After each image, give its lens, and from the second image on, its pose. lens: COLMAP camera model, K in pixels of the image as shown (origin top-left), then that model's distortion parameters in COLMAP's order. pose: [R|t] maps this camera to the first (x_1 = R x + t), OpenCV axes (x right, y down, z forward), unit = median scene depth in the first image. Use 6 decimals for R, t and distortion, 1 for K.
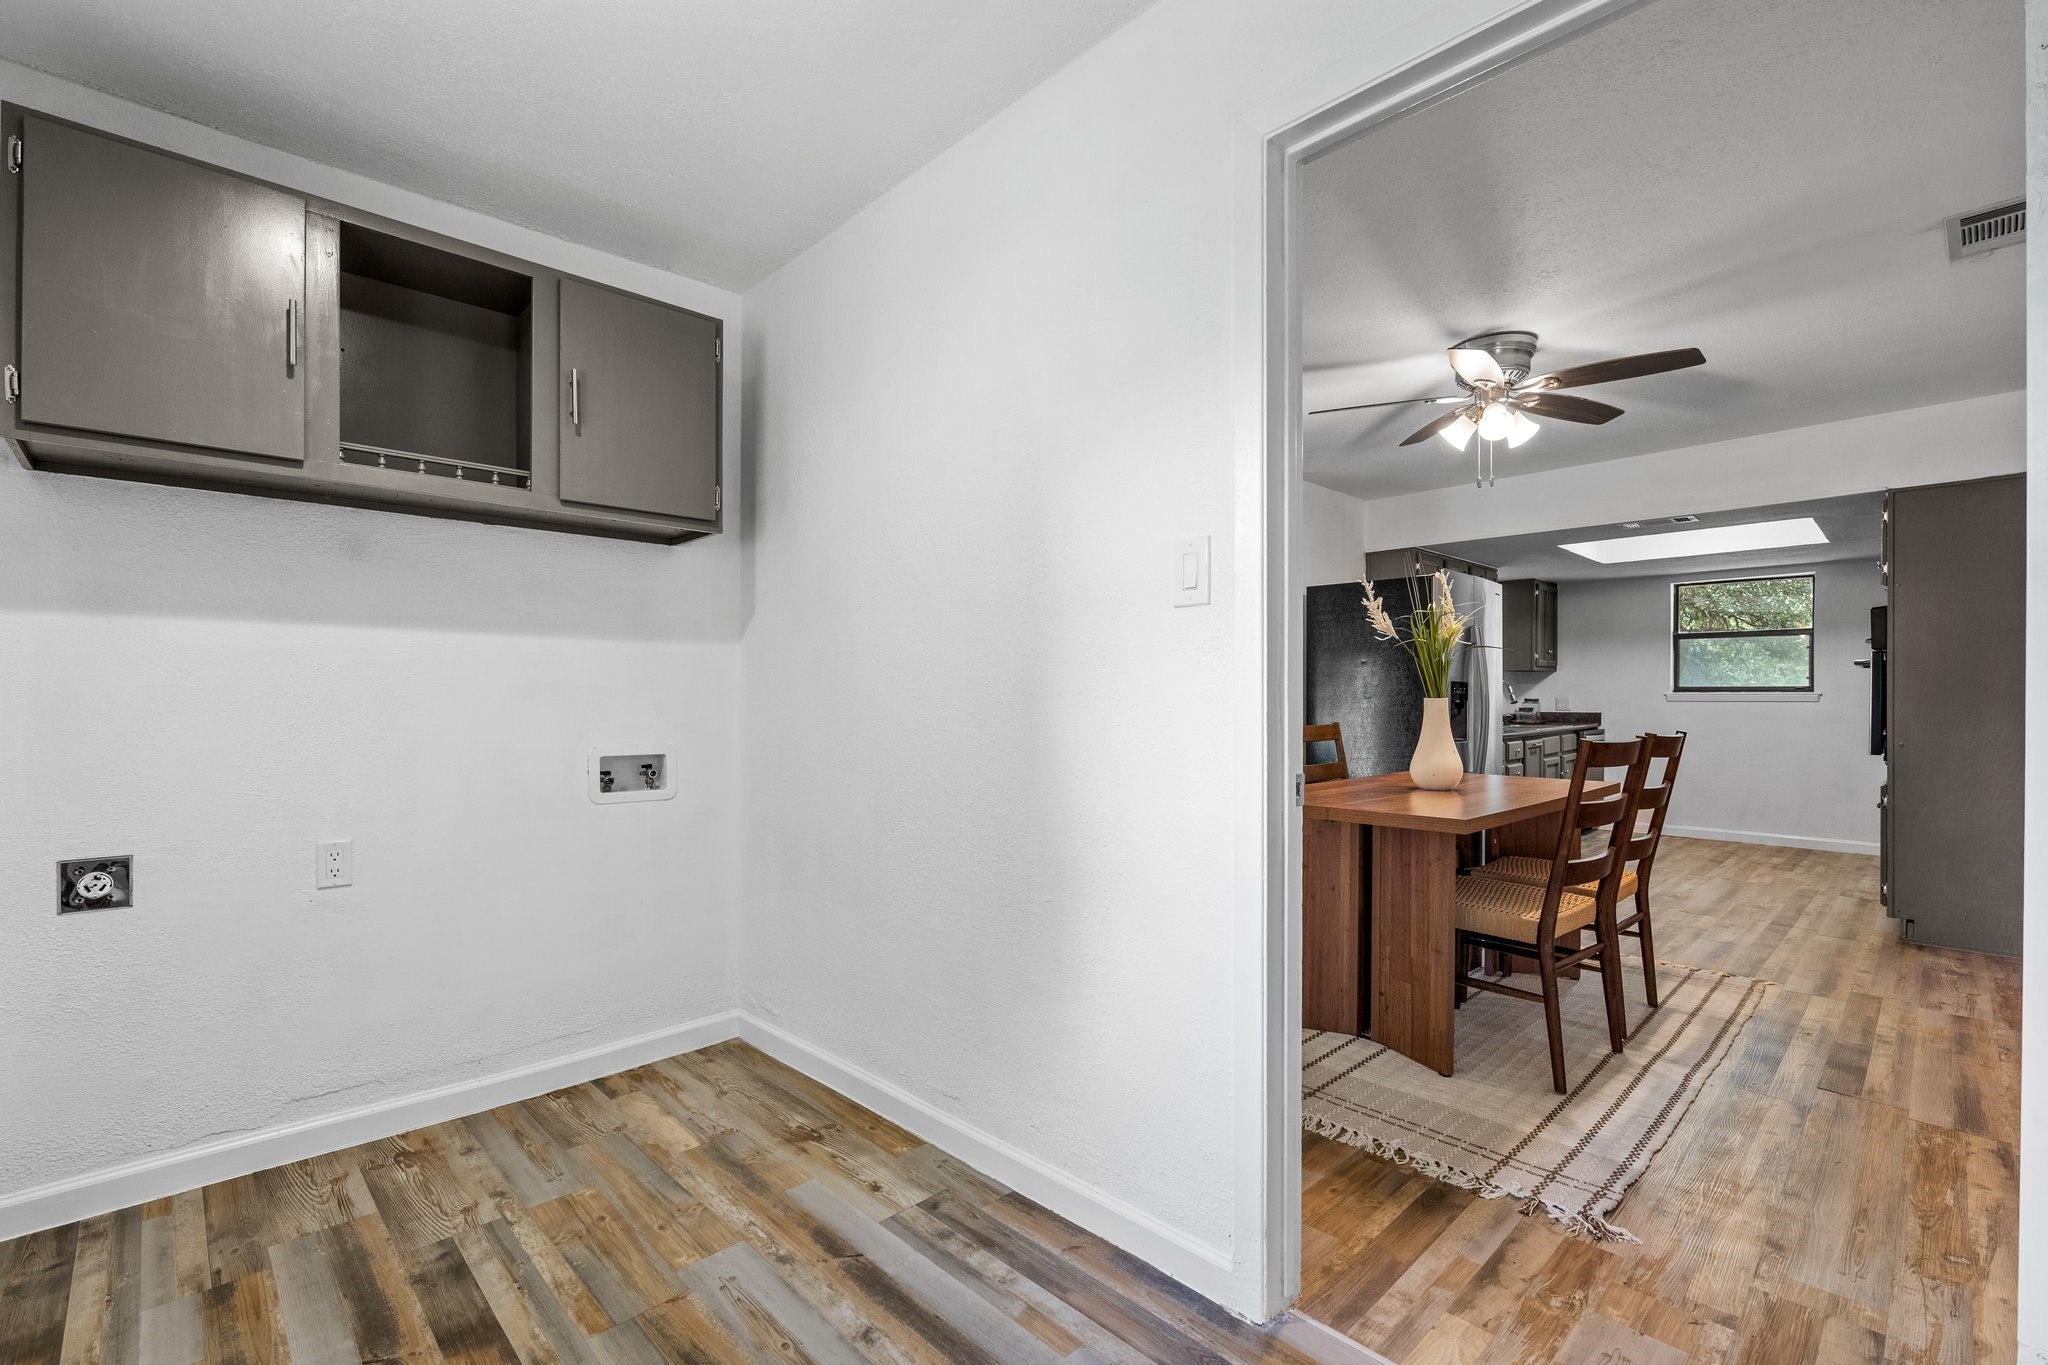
lens RADIAL K [[892.0, 0, 1024.4], [0, 892.0, 686.8], [0, 0, 1]] dist [-0.003314, 0.000278]
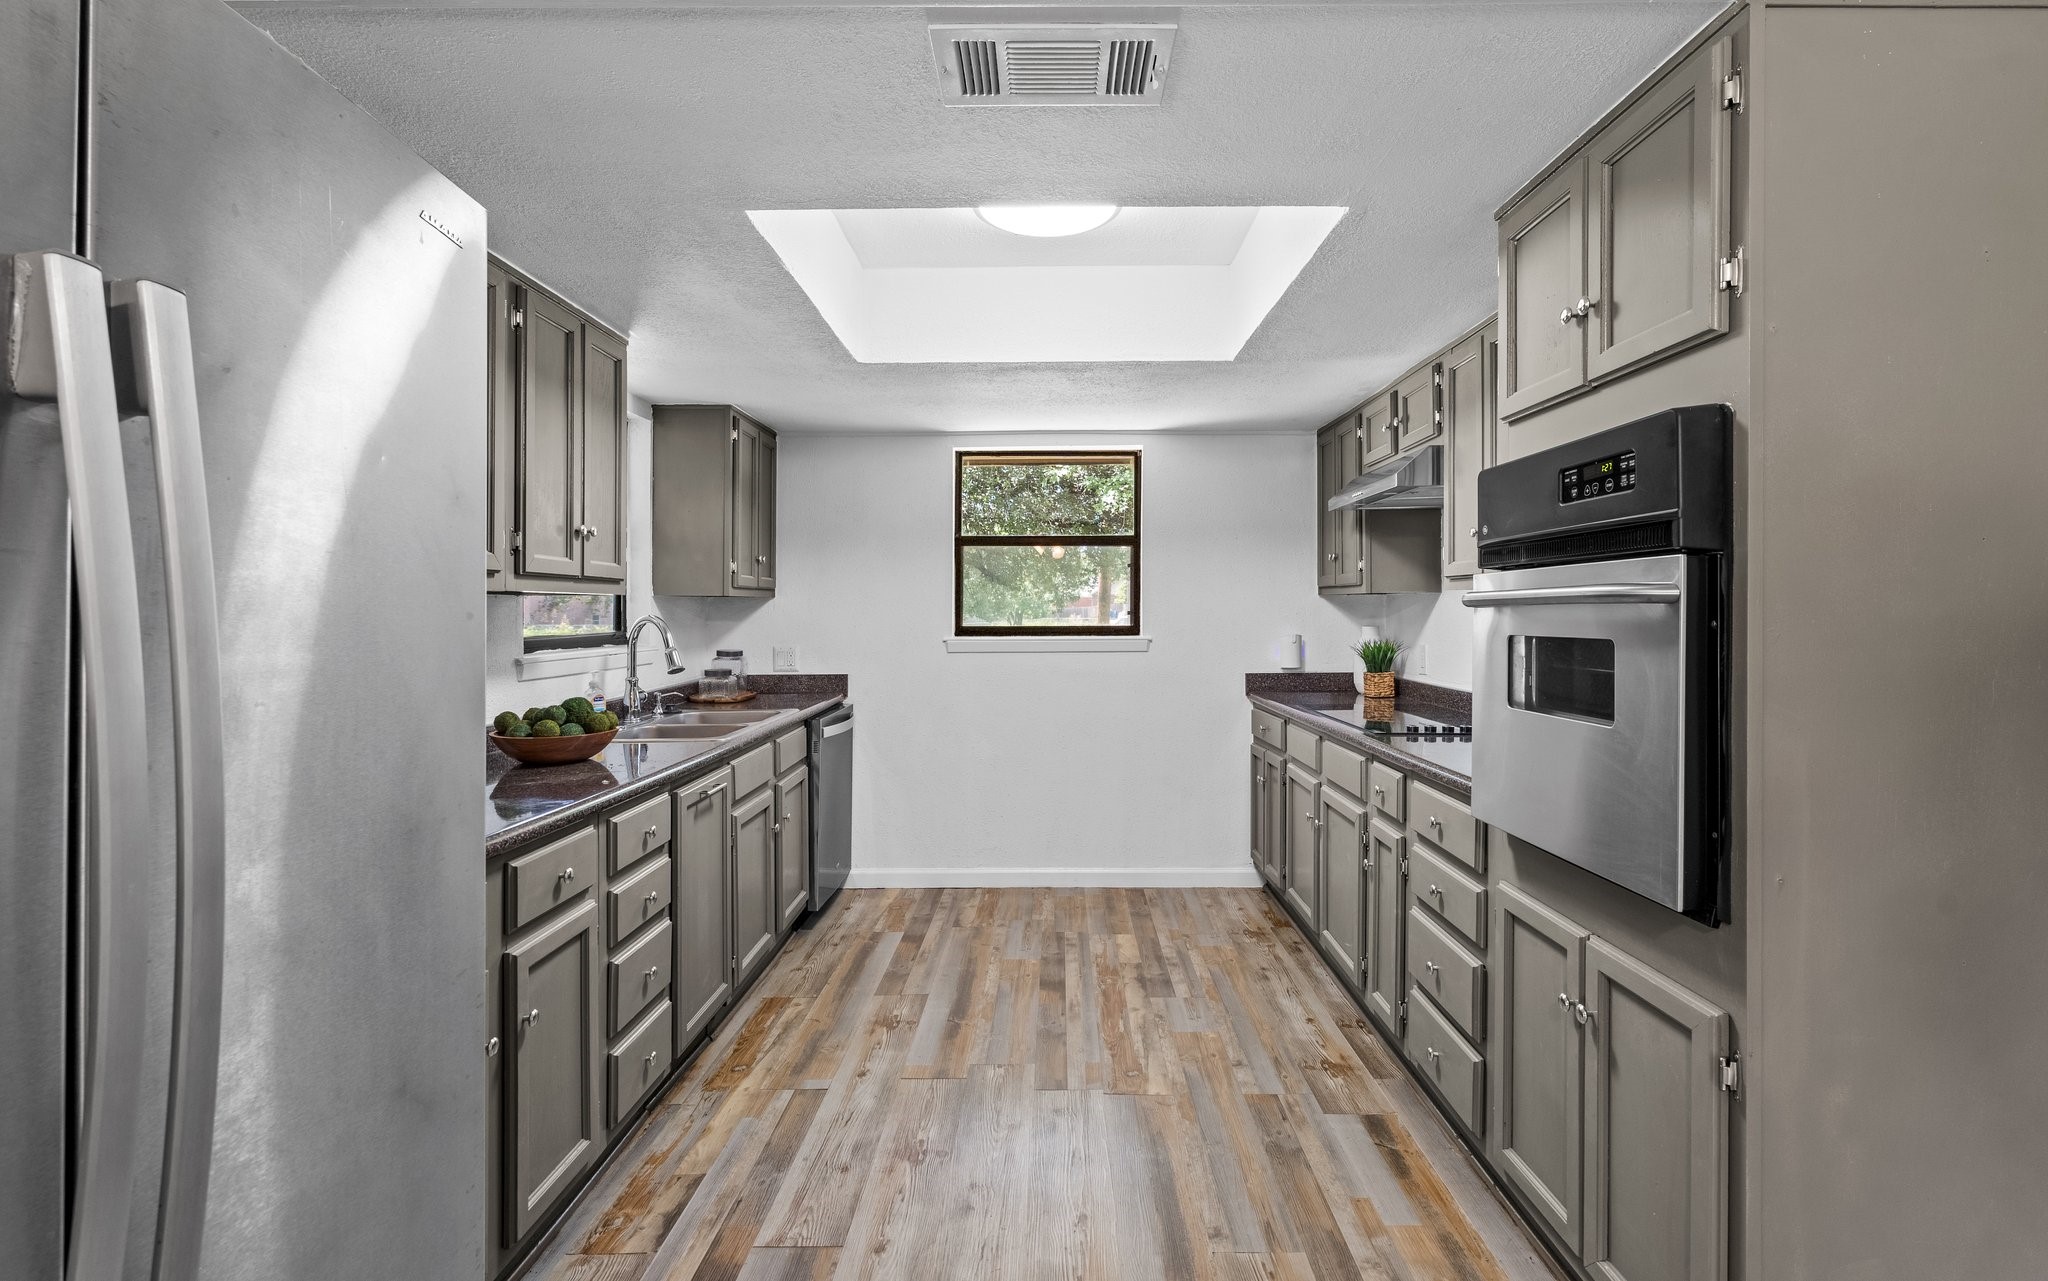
lens RADIAL K [[897.4, 0, 1055.0], [0, 897.4, 616.3], [0, 0, 1]] dist [-0.017502, 0.000302]
pose [[0.681457, 0.001315, 0.731857, 0.346185], [-0.001907, 0.999998, -0.000021, -0.006925], [-0.731856, -0.001381, 0.681458, 0.555393]]
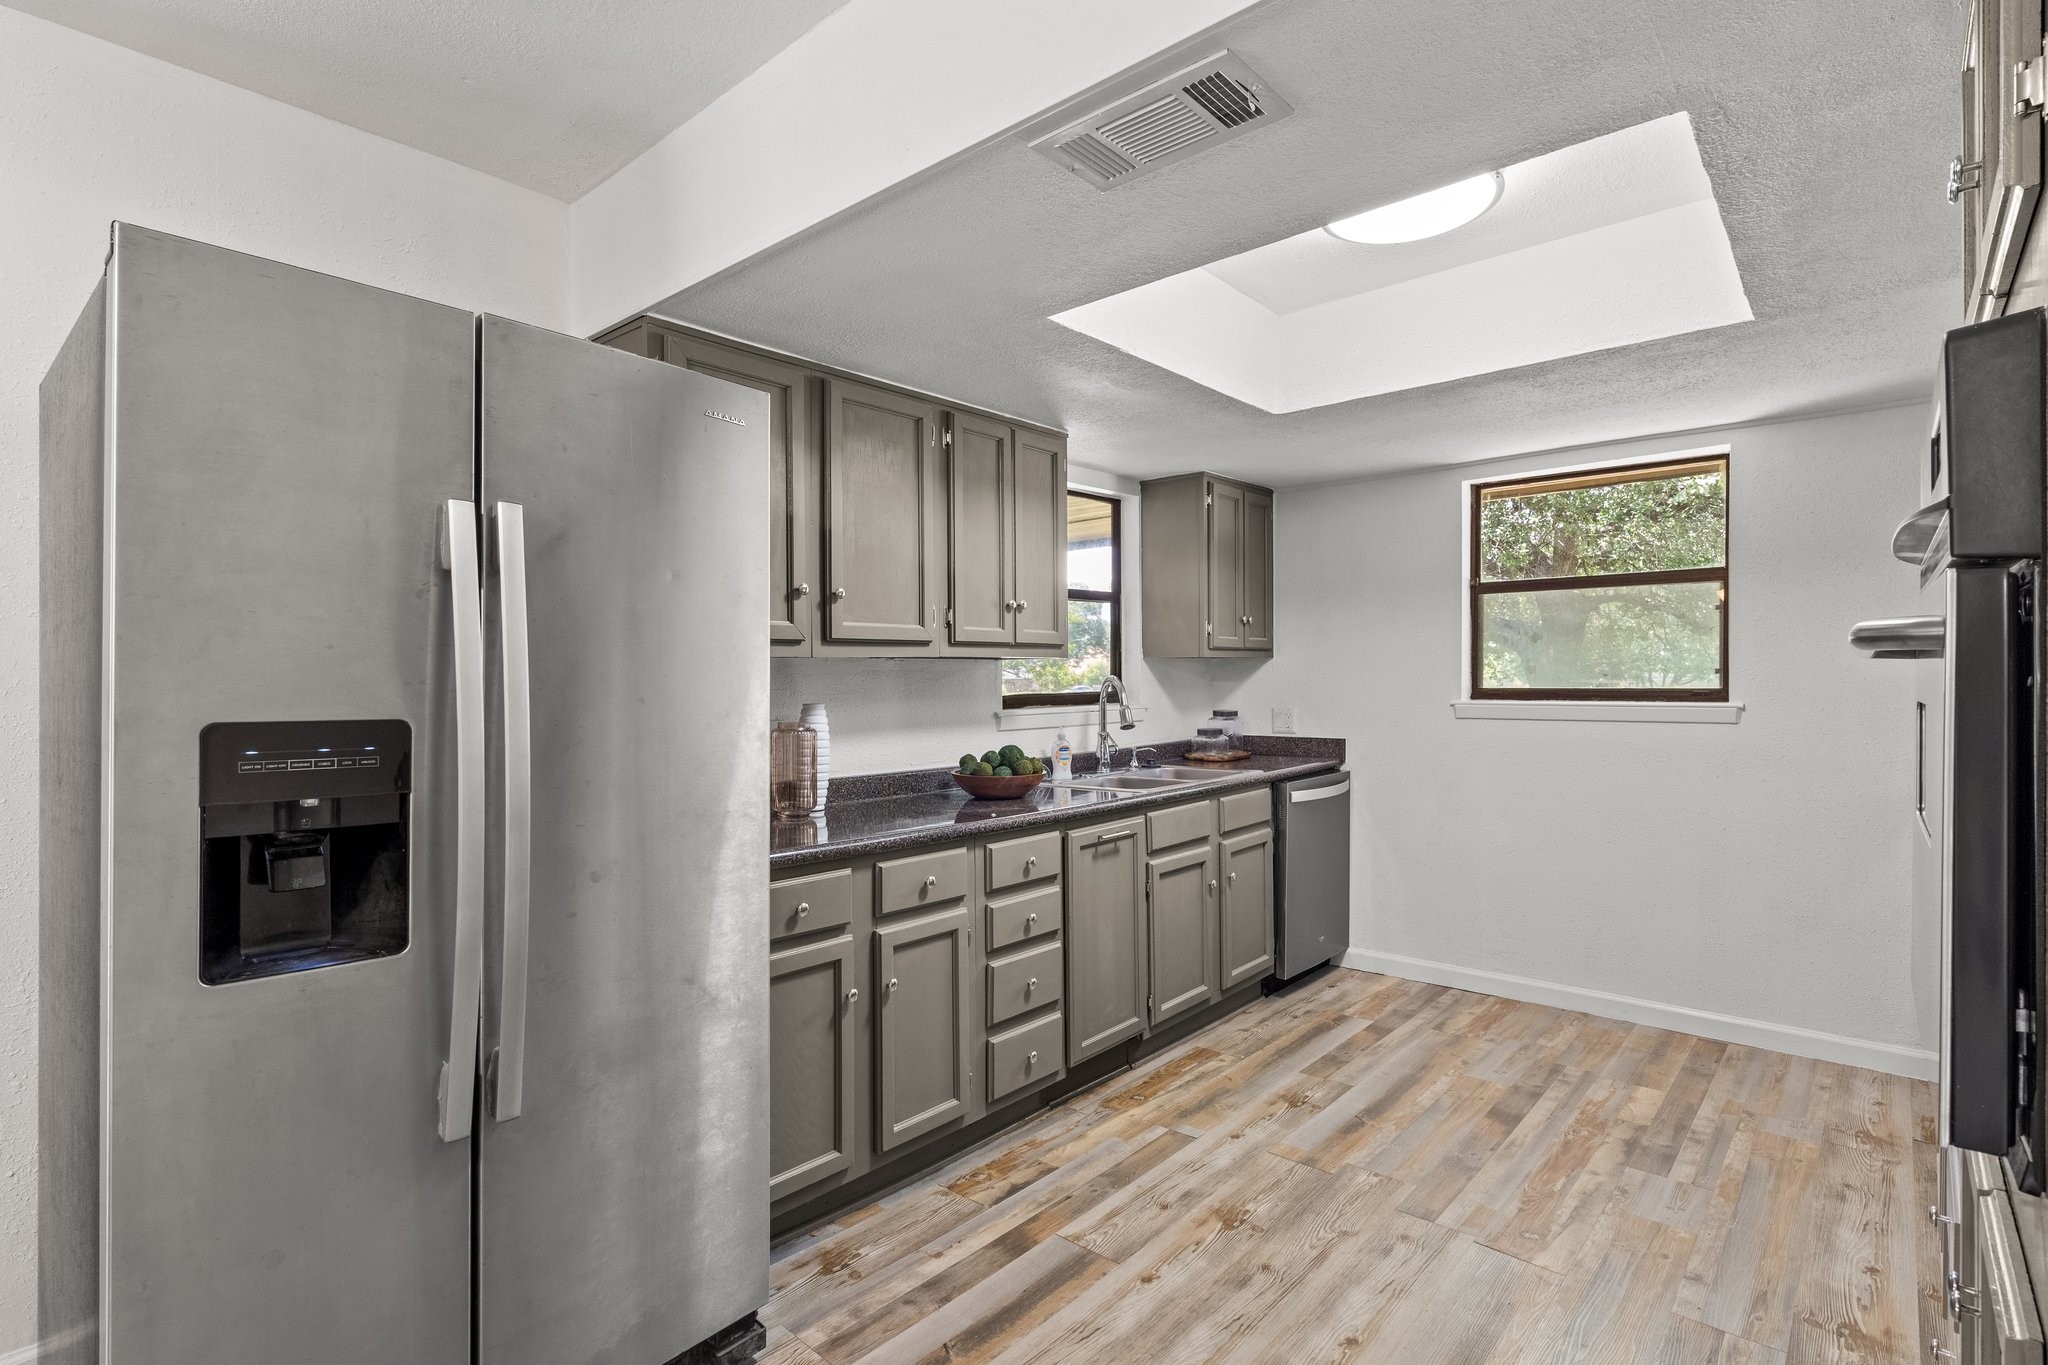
lens RADIAL K [[967.4, 0, 1029.3], [0, 967.4, 687.0], [0, 0, 1]] dist [-0.016414, 0.001211]
pose [[0.994653, -0.001538, 0.103263, 0.427582], [0.000424, 0.999941, 0.010812, -0.006845], [-0.103274, -0.010711, 0.994595, 0.488742]]
